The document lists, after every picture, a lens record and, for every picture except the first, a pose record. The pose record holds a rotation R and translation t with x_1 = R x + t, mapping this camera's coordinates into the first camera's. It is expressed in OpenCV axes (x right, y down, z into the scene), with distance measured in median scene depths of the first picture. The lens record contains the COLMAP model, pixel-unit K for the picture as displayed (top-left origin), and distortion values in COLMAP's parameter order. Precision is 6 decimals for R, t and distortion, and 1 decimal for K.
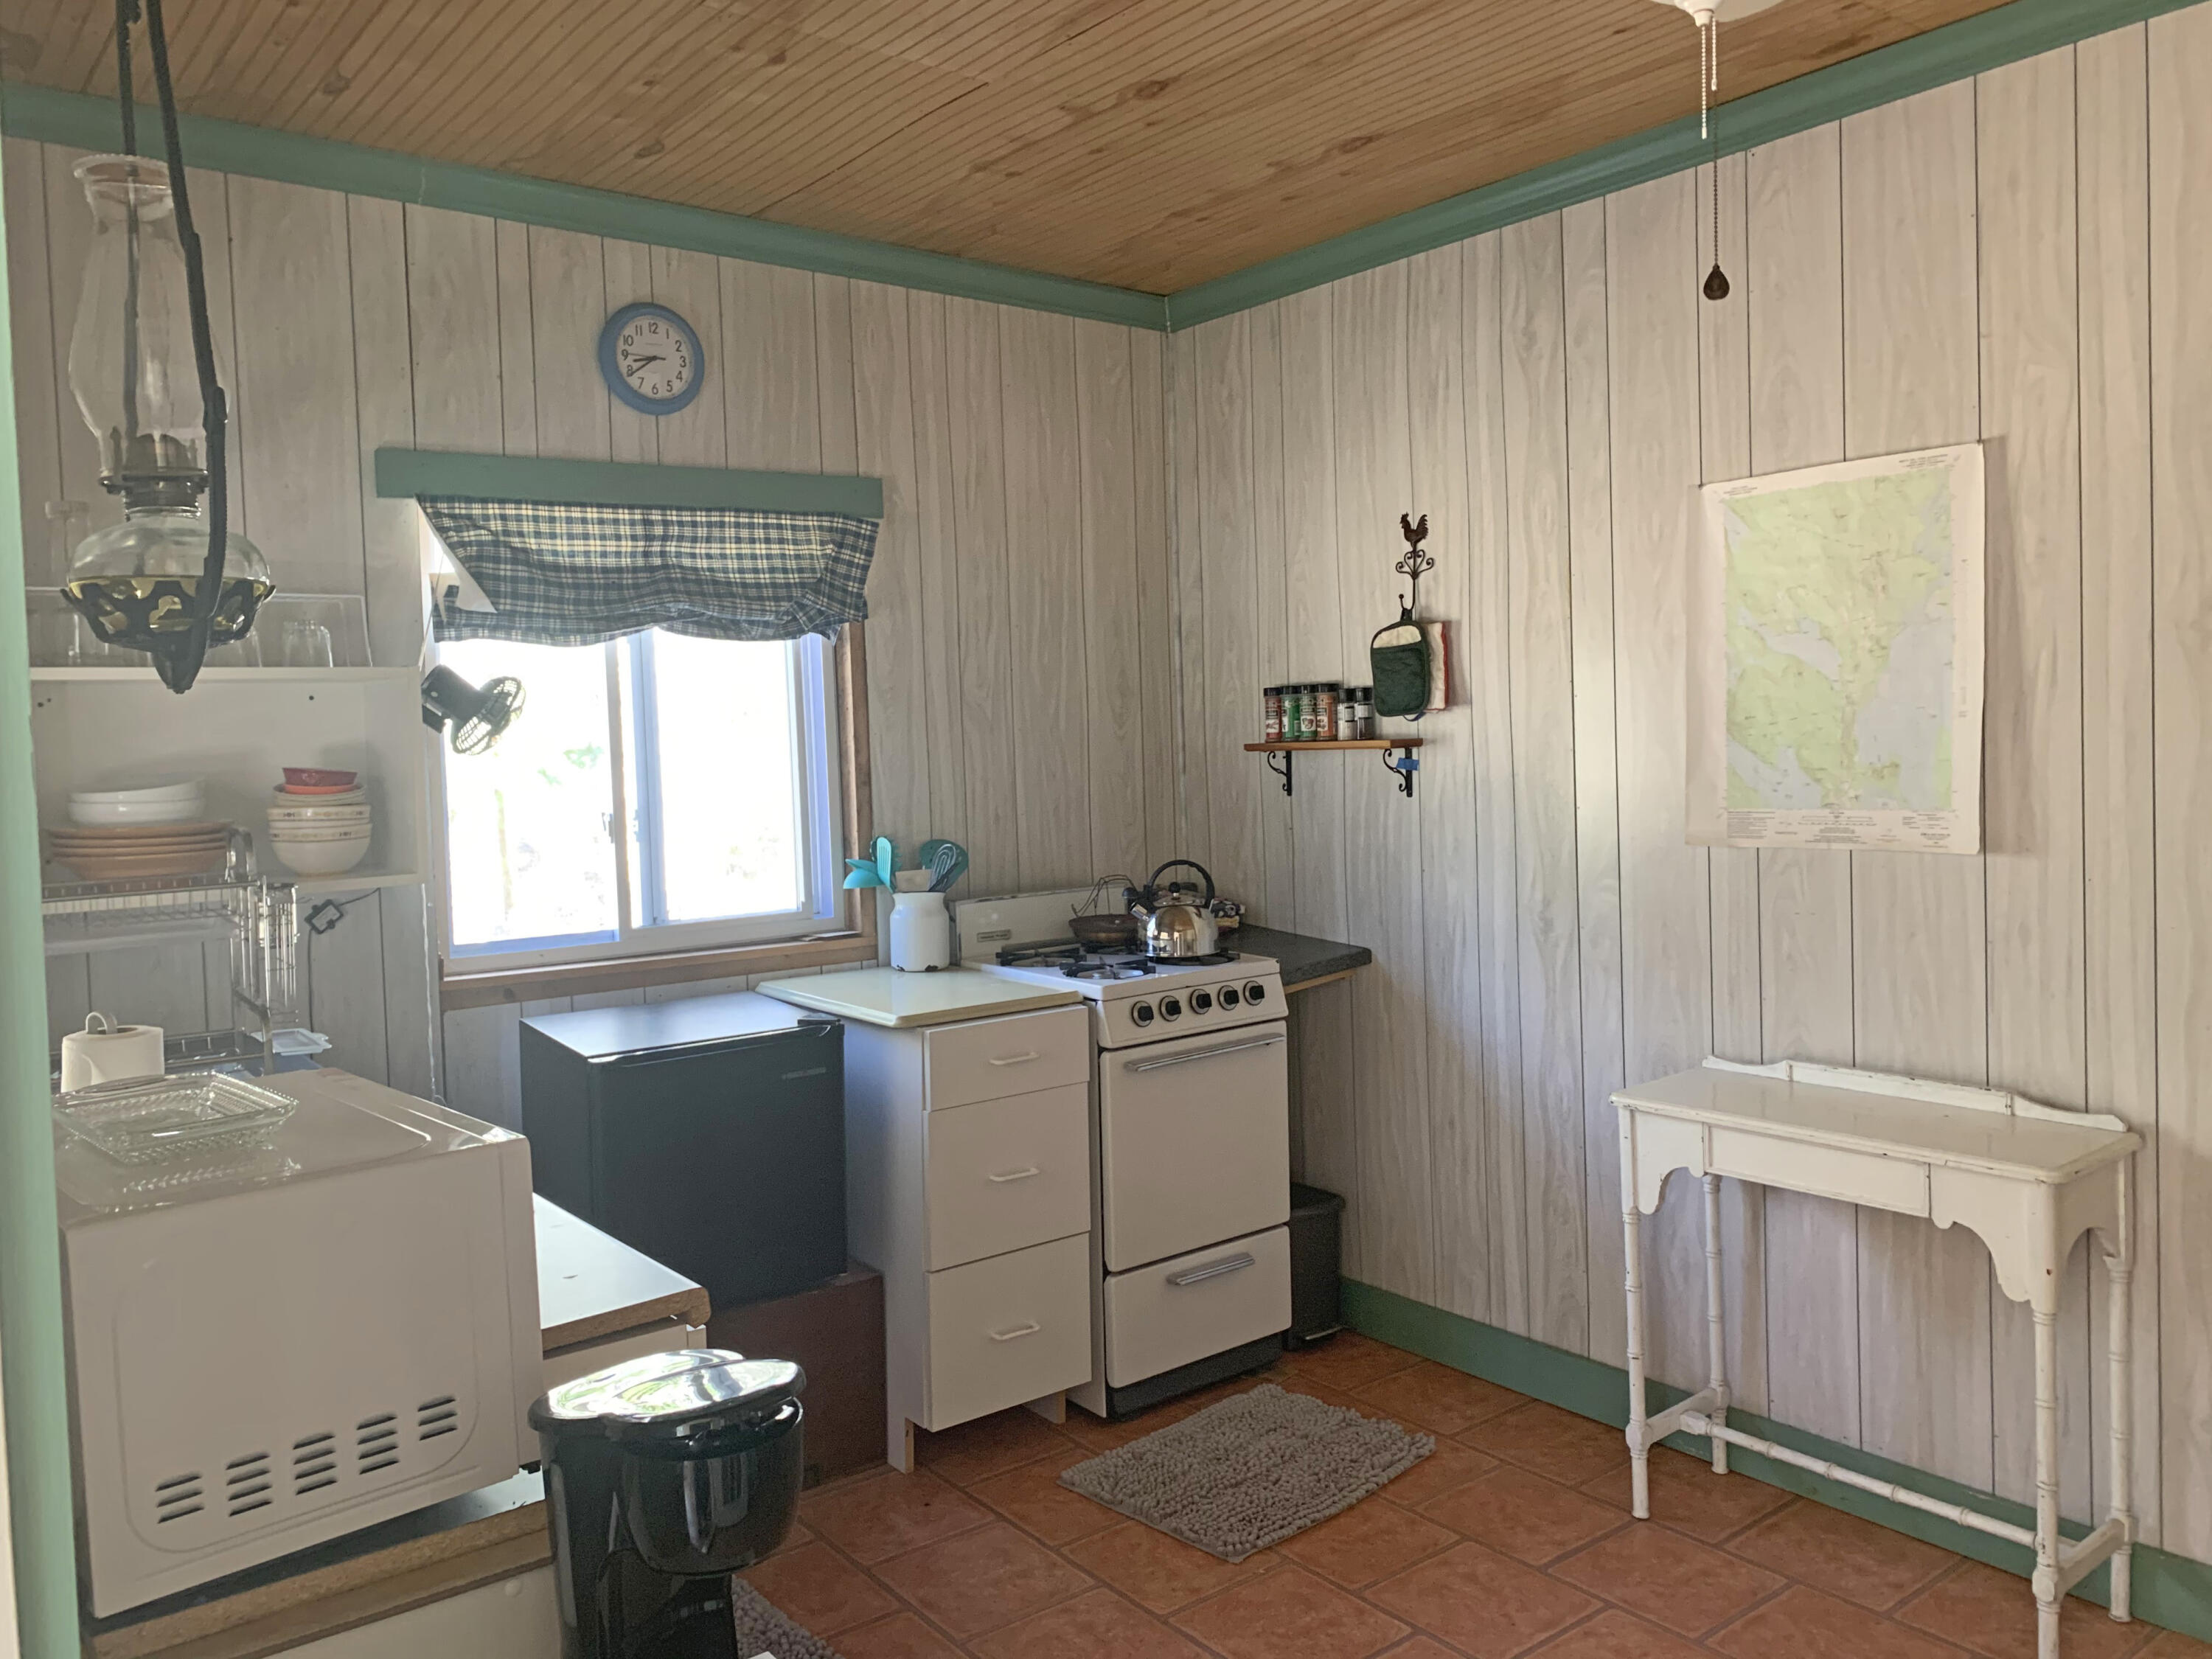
lens RADIAL K [[1688.8, 0, 1079.5], [0, 1688.8, 818.3], [0, 0, 1]] dist [0.020270, -0.031303]
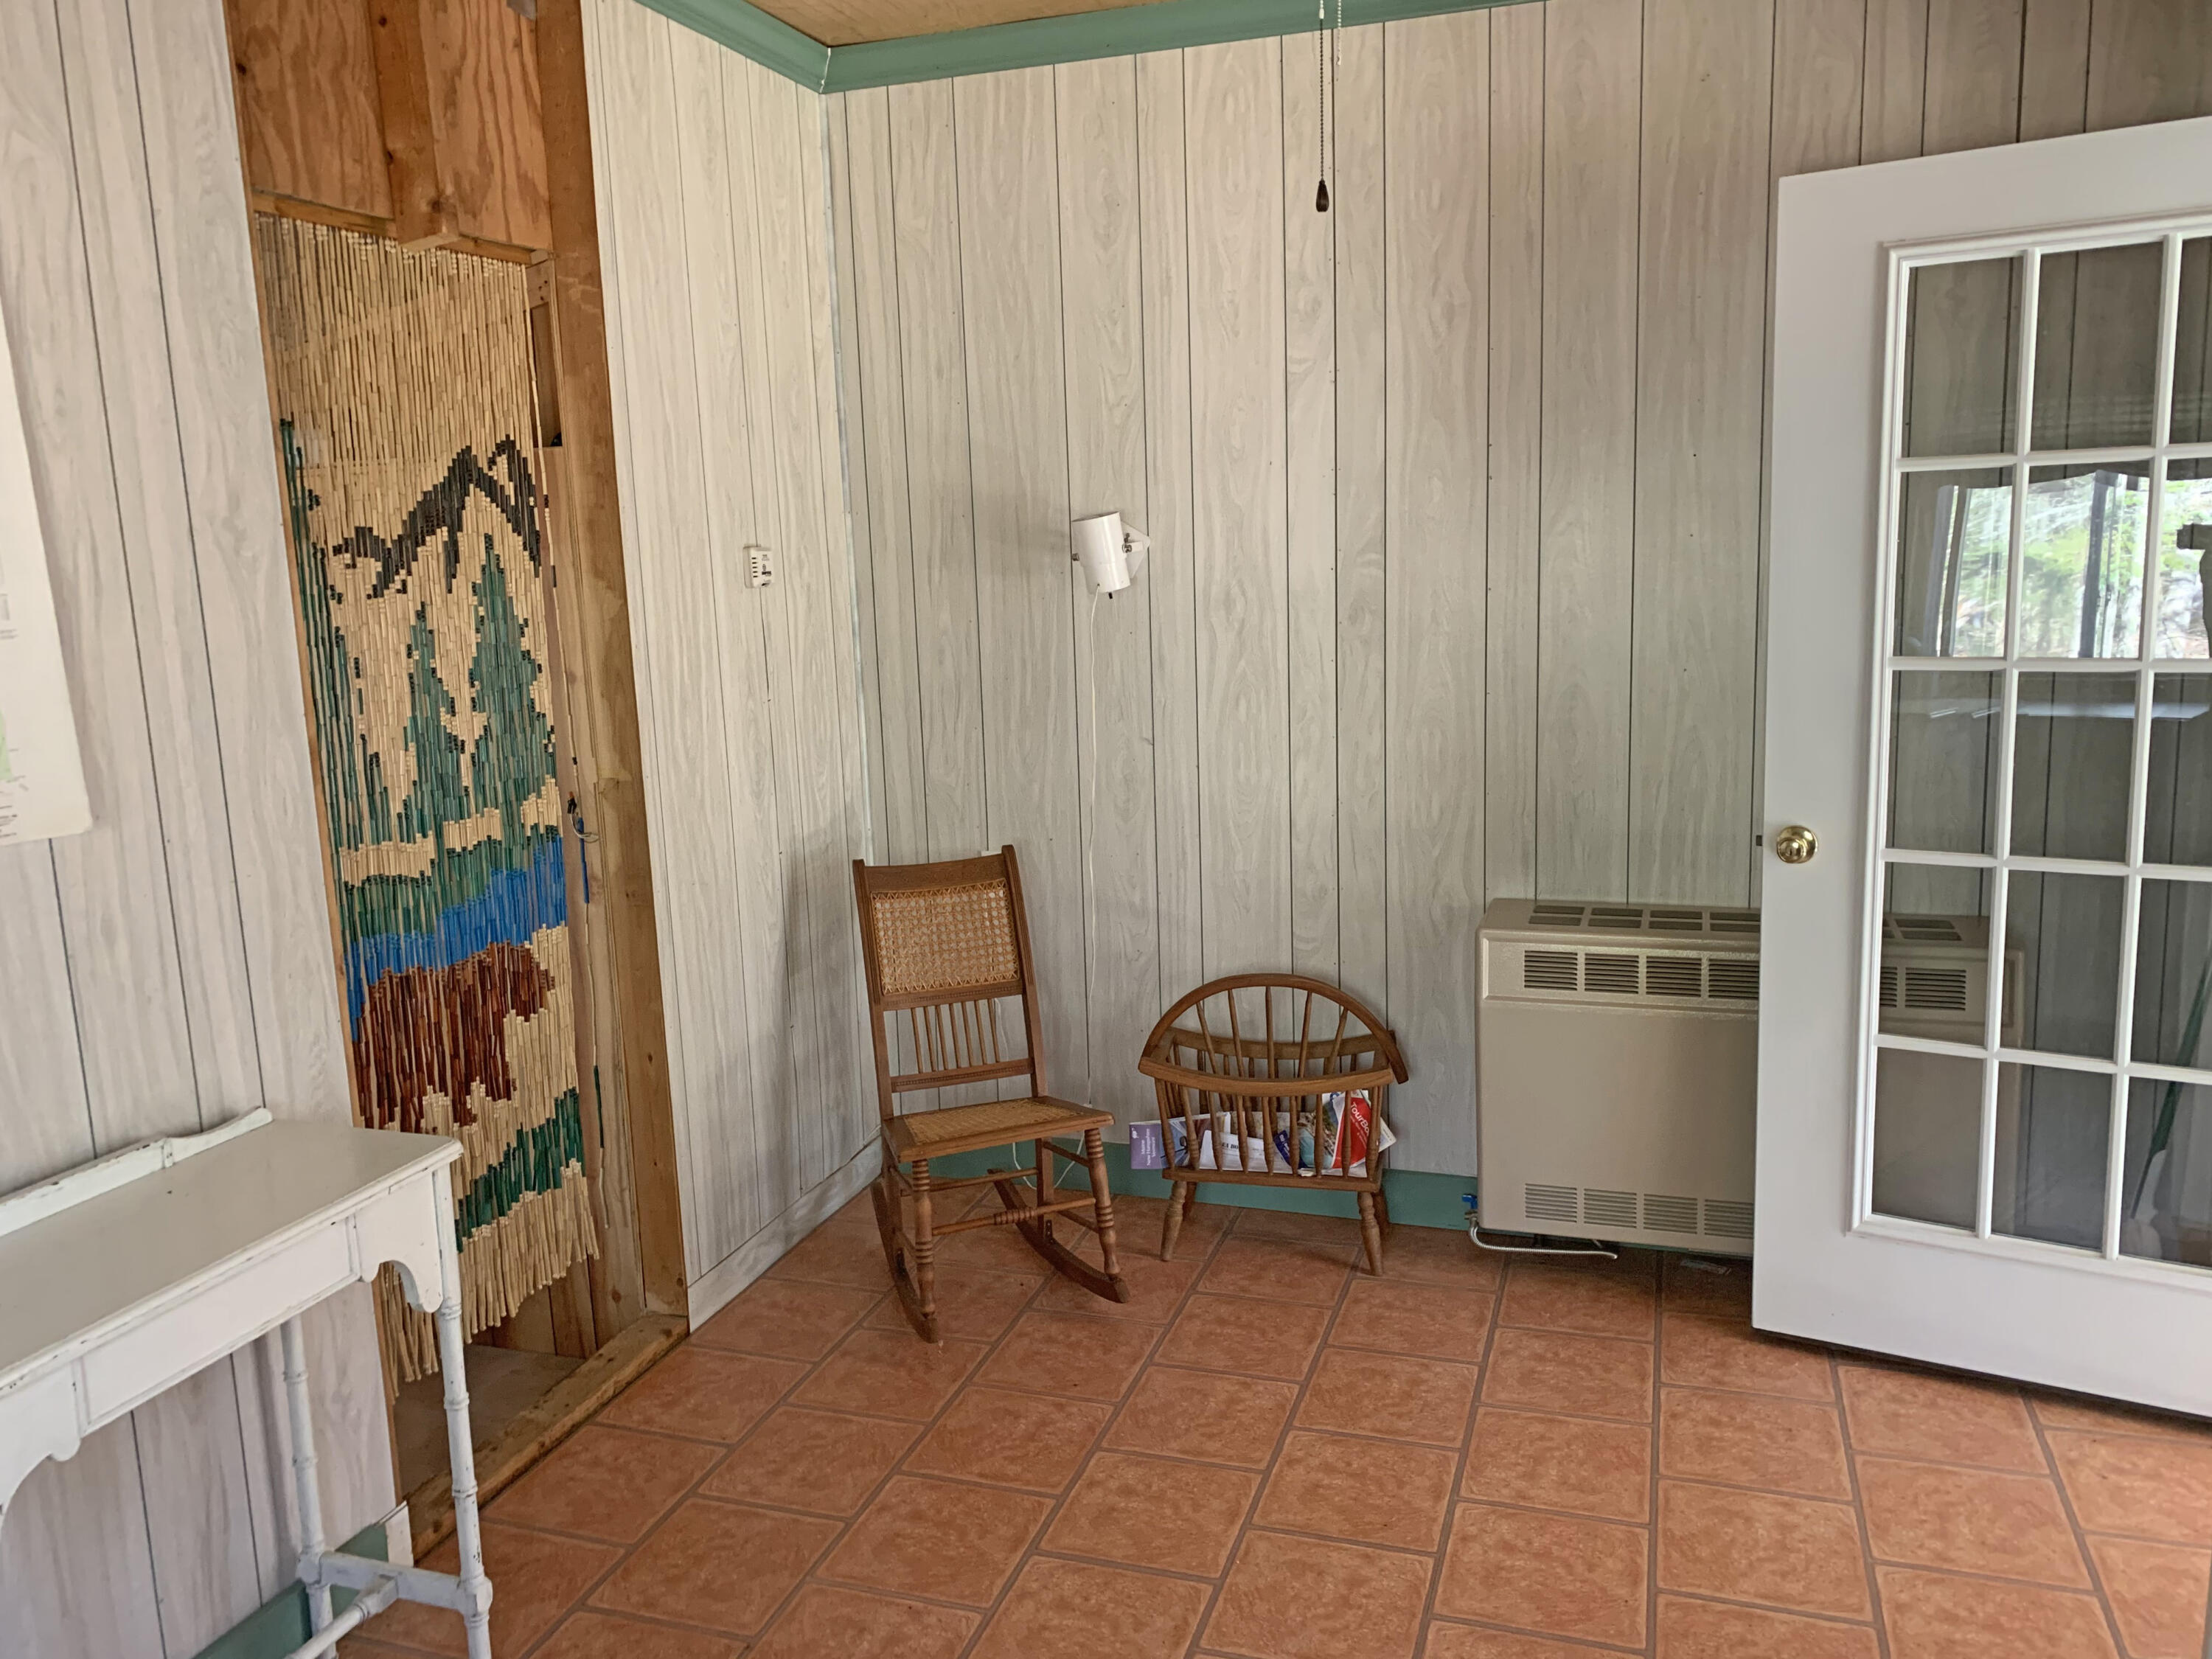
lens RADIAL K [[1688.8, 0, 1079.5], [0, 1688.8, 818.3], [0, 0, 1]] dist [0.020270, -0.031303]
pose [[-0.555964, -0.082785, 0.827074, -0.287344], [0.085488, 0.984056, 0.155964, -0.060154], [-0.826799, 0.157415, -0.540022, 1.061649]]
